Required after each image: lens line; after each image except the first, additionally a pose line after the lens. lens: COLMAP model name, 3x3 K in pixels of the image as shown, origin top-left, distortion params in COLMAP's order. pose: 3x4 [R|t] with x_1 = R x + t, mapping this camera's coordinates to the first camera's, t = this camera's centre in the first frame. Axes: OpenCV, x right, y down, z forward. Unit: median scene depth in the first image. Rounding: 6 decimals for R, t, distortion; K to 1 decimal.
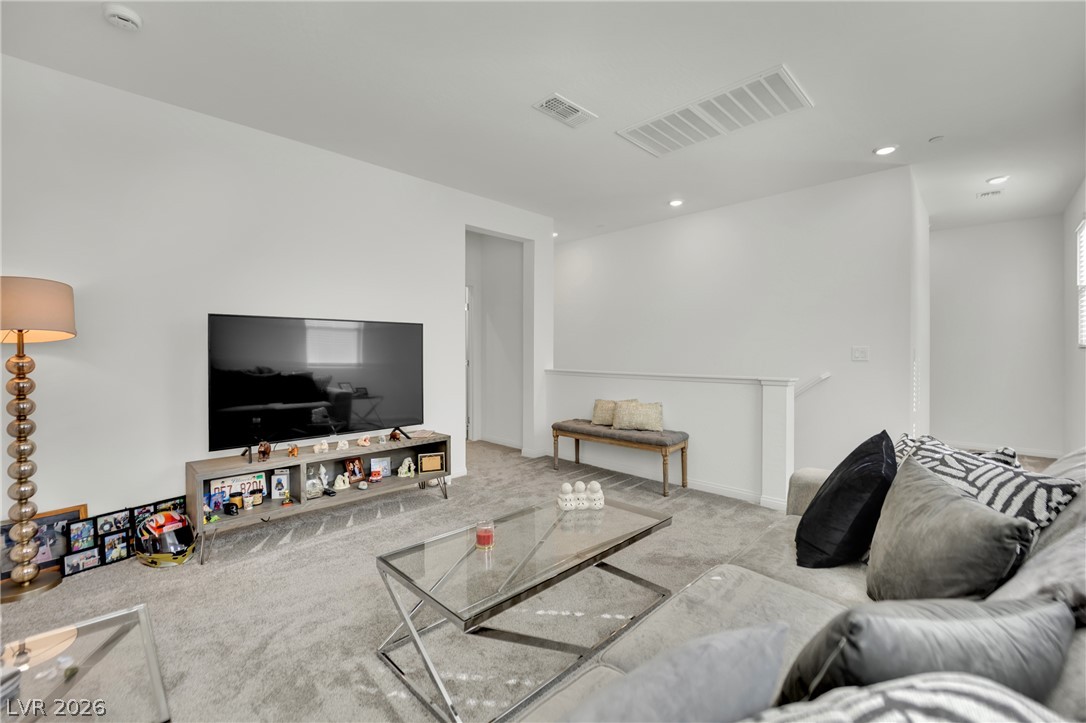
lens RADIAL K [[448.6, 0, 548.2], [0, 448.6, 352.0], [0, 0, 1]] dist [-0.012218, 0.000332]
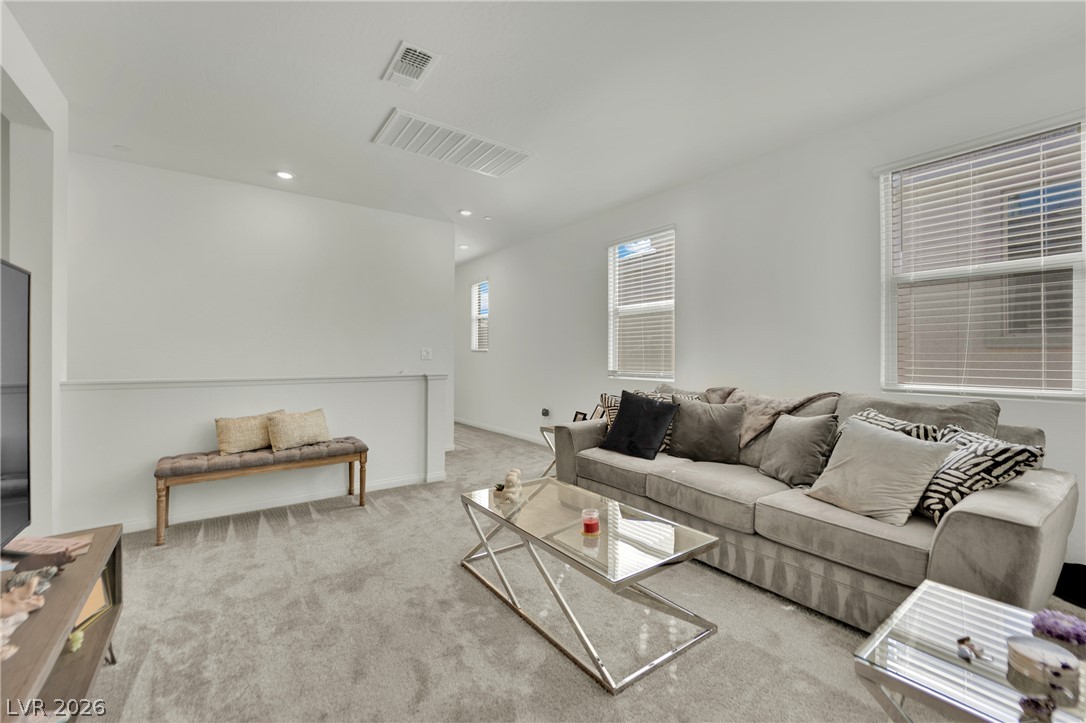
lens RADIAL K [[448.6, 0, 546.5], [0, 448.6, 356.7], [0, 0, 1]] dist [-0.012218, 0.000332]
pose [[0.154815, 0.000410, 0.987943, -0.547172], [0.002059, 0.999998, -0.000737, 0.012911], [-0.987941, 0.002148, 0.154814, 0.441116]]
